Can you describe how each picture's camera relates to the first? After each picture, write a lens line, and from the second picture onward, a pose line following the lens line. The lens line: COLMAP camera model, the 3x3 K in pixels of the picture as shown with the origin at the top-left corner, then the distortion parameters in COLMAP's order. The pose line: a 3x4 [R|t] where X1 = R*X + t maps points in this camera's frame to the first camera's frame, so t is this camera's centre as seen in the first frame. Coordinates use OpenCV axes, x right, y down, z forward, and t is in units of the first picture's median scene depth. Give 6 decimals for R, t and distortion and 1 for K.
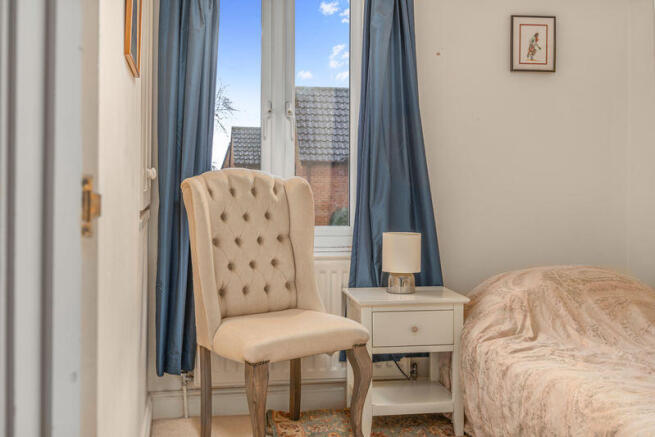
lens RADIAL K [[789.4, 0, 327.5], [0, 789.4, 218.5], [0, 0, 1]] dist [0.071498, -0.439199]
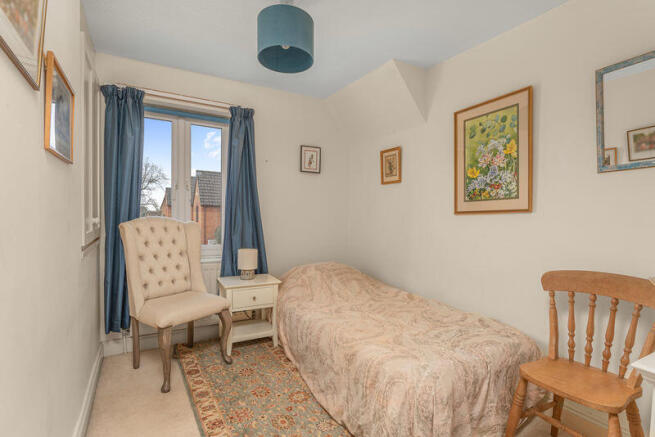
lens RADIAL K [[290.3, 0, 327.5], [0, 290.3, 218.5], [0, 0, 1]] dist [-0.021535, -0.000246]
pose [[0.932471, 0.001941, 0.361239, 0.016595], [-0.011646, 0.999627, 0.024690, -0.080296], [-0.361057, -0.027229, 0.932146, 0.240674]]
